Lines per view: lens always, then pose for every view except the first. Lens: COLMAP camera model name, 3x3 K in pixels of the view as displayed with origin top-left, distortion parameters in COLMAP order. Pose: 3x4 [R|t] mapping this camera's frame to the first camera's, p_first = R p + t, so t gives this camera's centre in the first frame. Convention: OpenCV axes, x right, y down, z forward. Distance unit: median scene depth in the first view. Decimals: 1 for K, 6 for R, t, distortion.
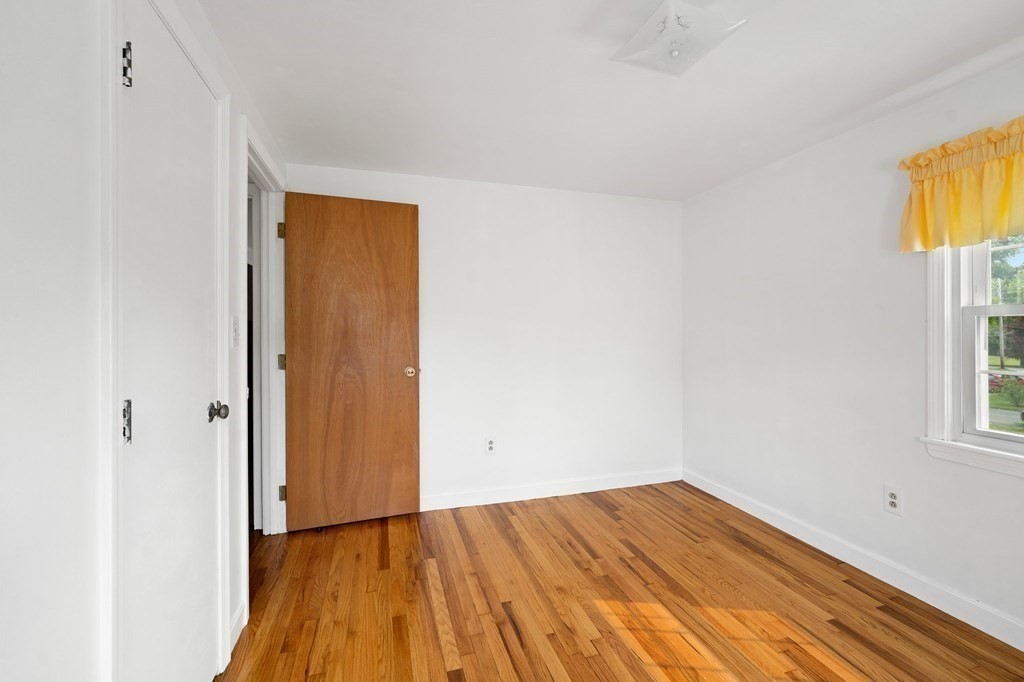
lens RADIAL K [[435.6, 0, 512.4], [0, 435.6, 335.0], [0, 0, 1]] dist [-0.014688, 0.000385]
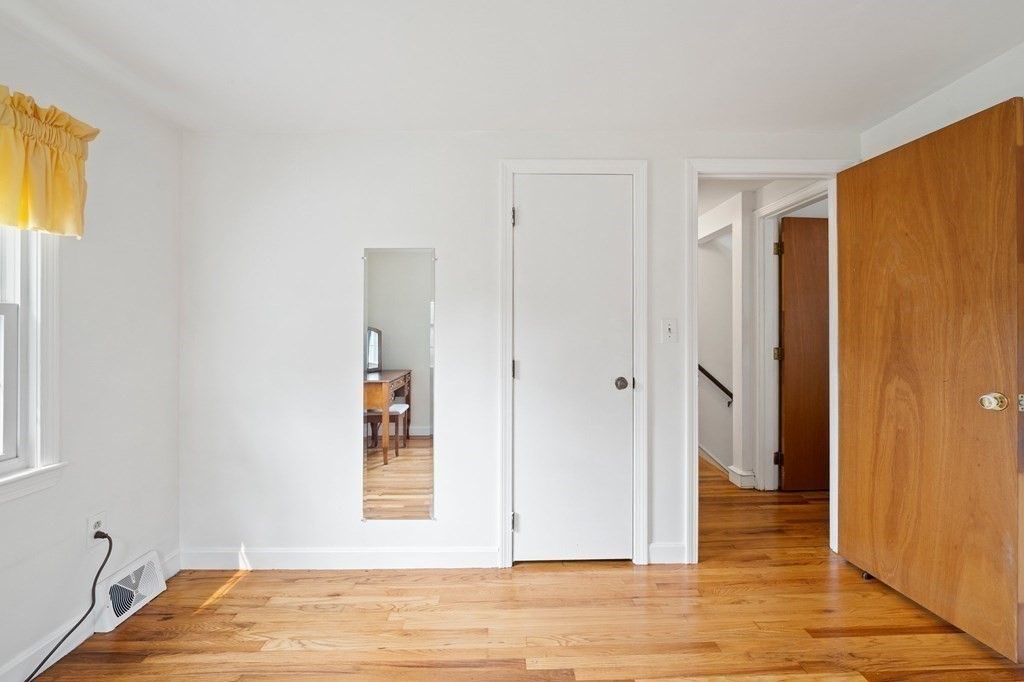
lens RADIAL K [[435.6, 0, 512.4], [0, 435.6, 333.9], [0, 0, 1]] dist [-0.014688, 0.000385]
pose [[-0.269976, 0.010685, -0.962808, 0.495277], [-0.002553, 0.999927, 0.011813, -0.008960], [0.962864, 0.005647, -0.269929, 0.573896]]
